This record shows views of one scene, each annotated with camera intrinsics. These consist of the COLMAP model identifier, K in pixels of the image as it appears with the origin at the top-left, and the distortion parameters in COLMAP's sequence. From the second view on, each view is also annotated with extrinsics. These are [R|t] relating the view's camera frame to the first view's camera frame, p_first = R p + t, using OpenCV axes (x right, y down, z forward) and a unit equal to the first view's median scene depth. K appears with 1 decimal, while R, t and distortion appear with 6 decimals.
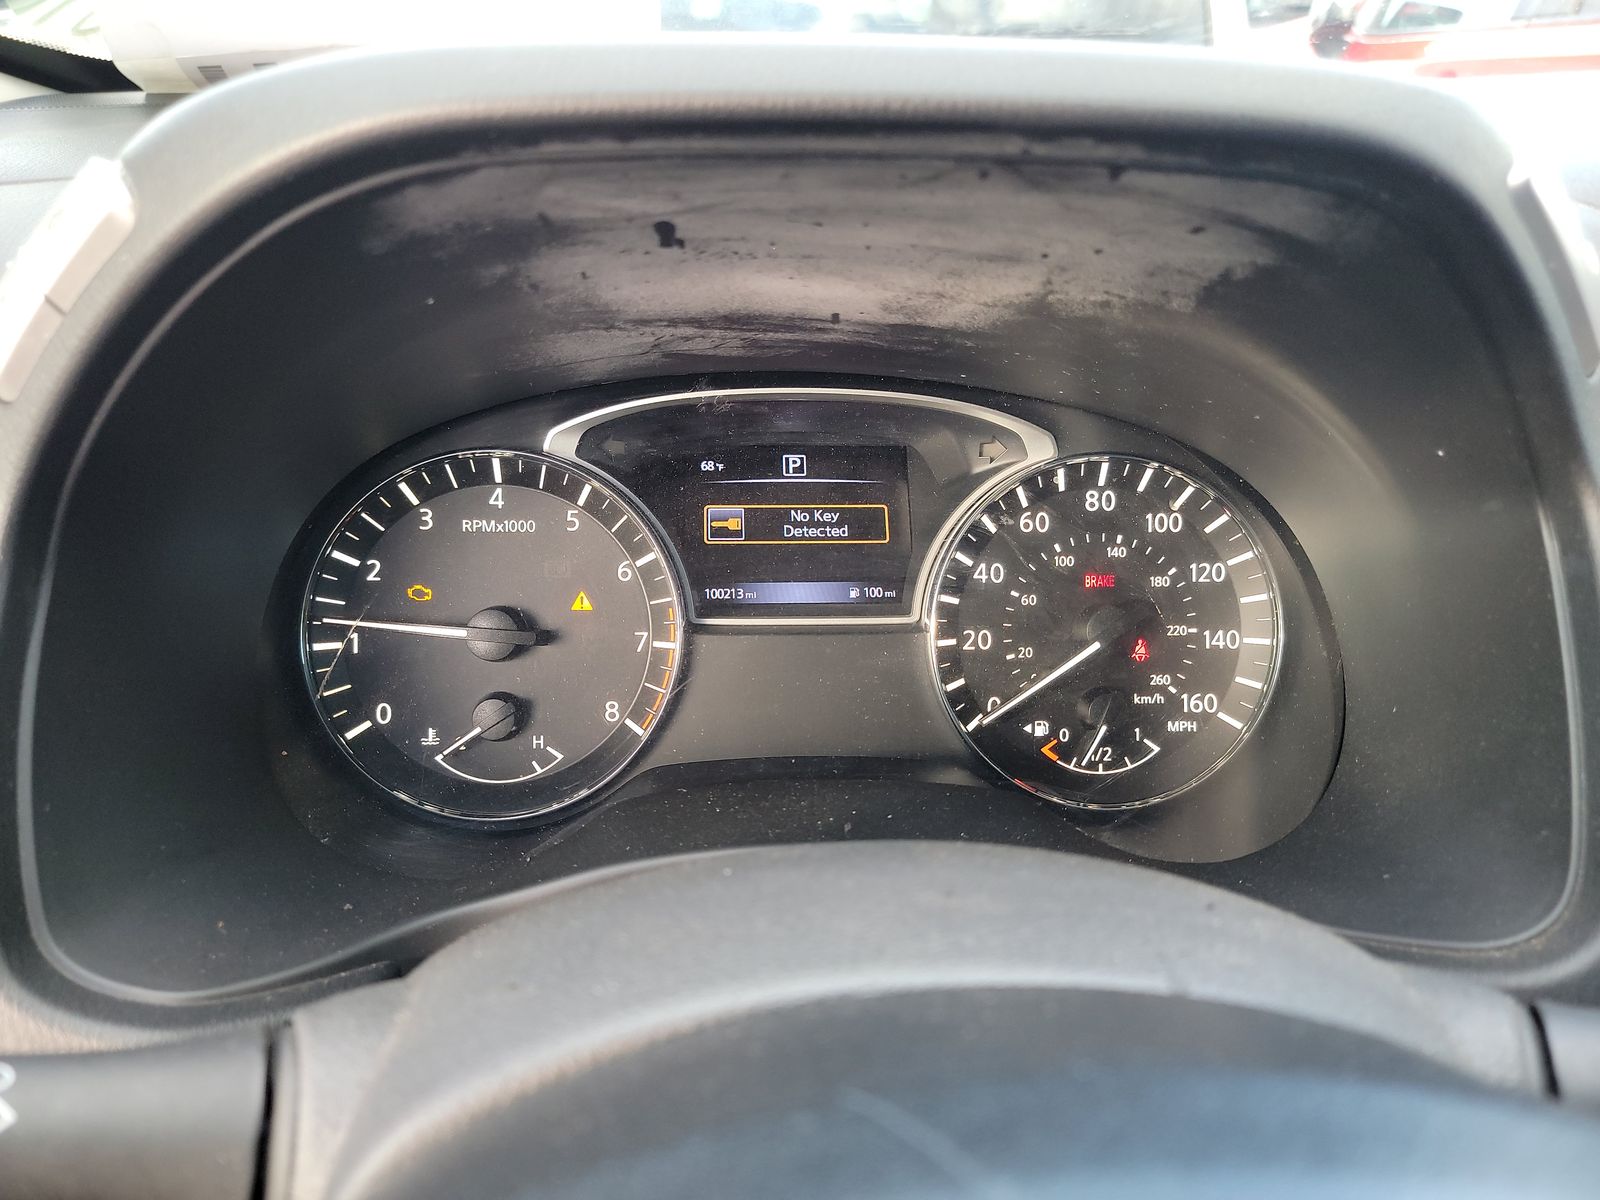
lens RADIAL K [[1116.8, 0, 800.0], [0, 1116.8, 600.0], [0, 0, 1]] dist [0.066053, -0.063093]
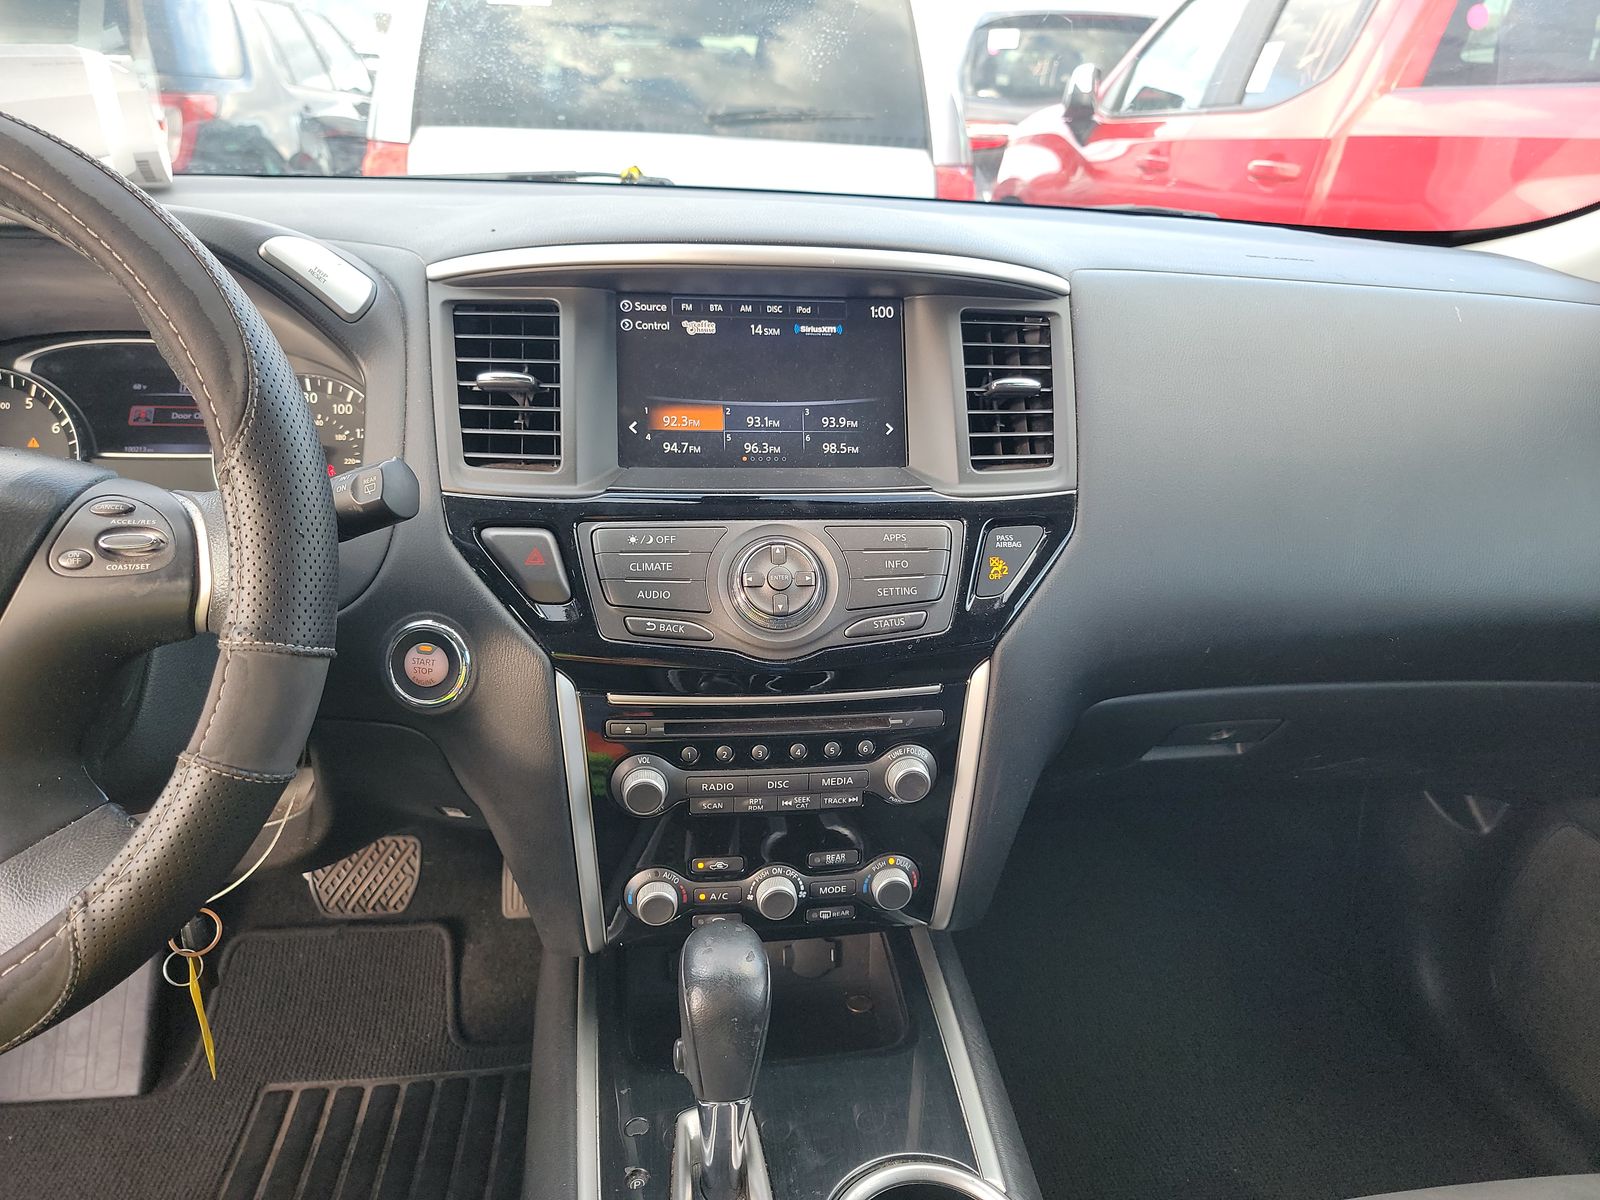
lens RADIAL K [[1116.8, 0, 800.0], [0, 1116.8, 600.0], [0, 0, 1]] dist [0.066053, -0.063093]
pose [[0.997702, -0.011055, 0.066854, 1.054650], [0.013750, 0.999106, -0.039989, 0.388241], [-0.066352, 0.040816, 0.996961, -1.138132]]
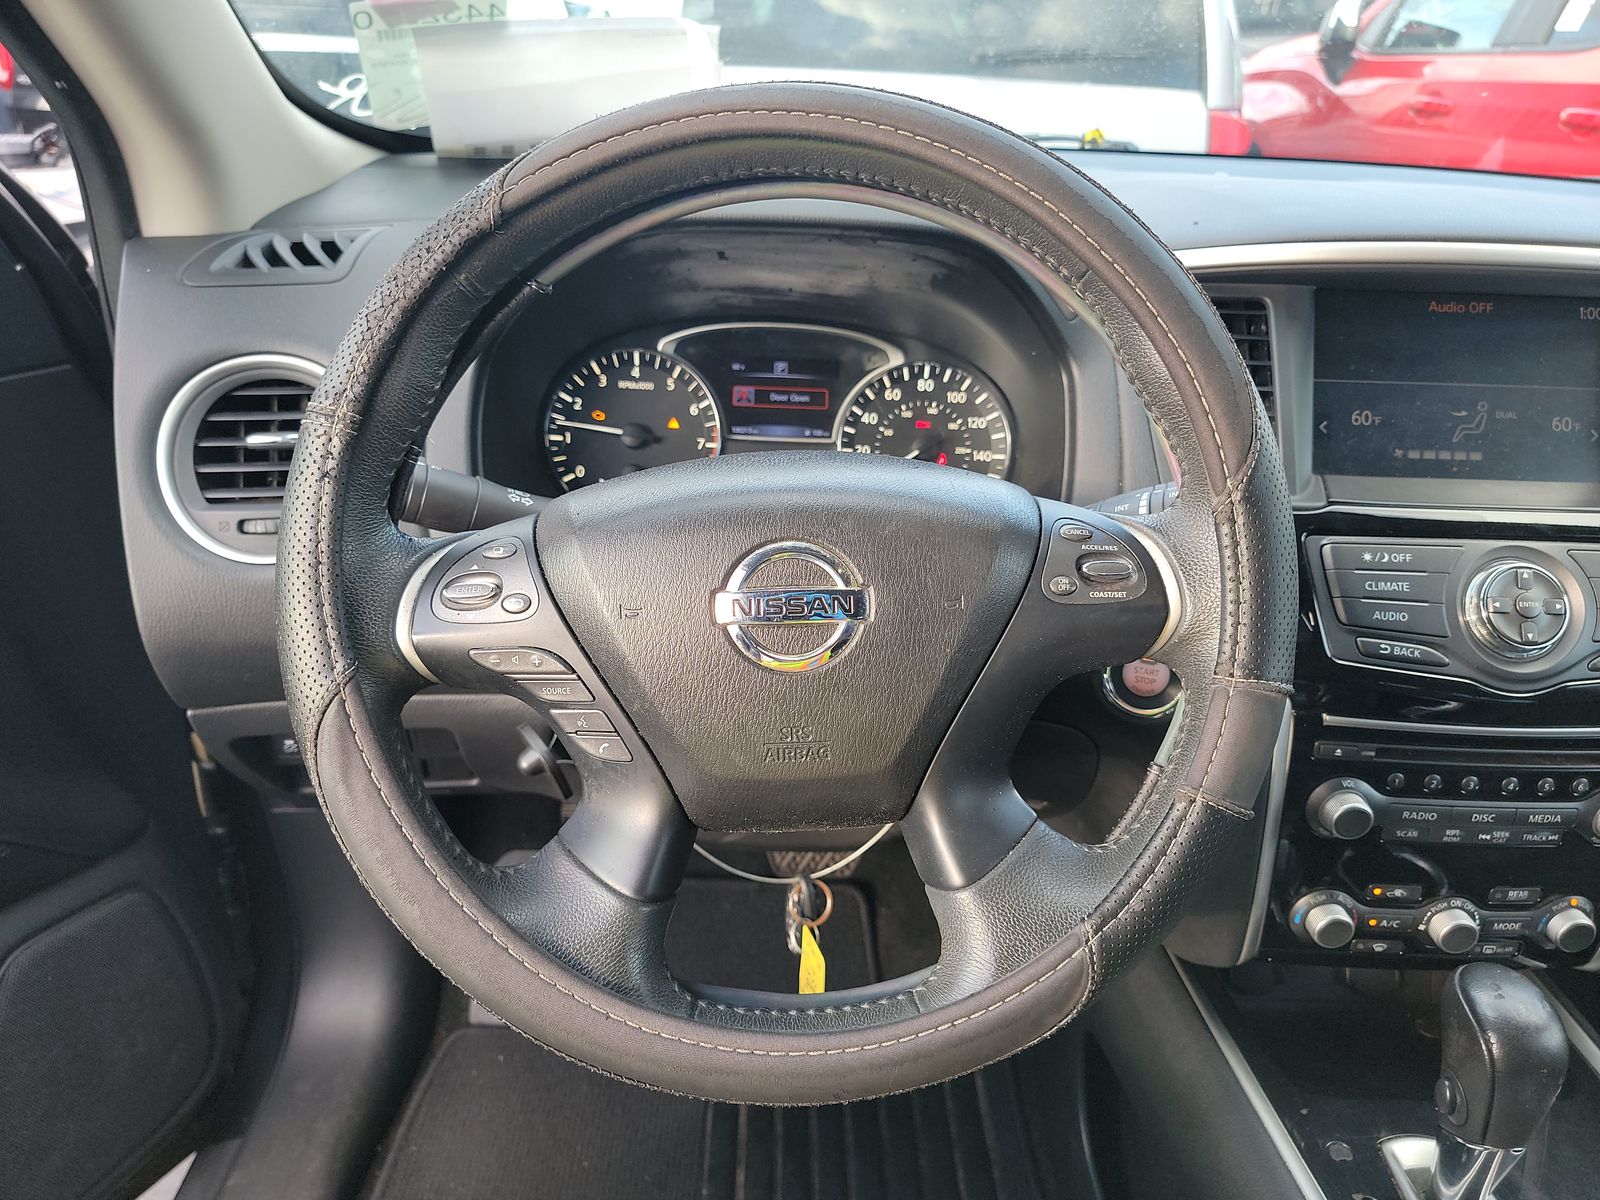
lens RADIAL K [[1114.4, 0, 793.2], [0, 1114.4, 609.0], [0, 0, 1]] dist [0.072485, -0.064746]
pose [[0.998589, 0.040439, -0.034424, 0.116385], [-0.039745, 0.998997, 0.020610, 0.297757], [0.035223, -0.019213, 0.999195, -1.098541]]
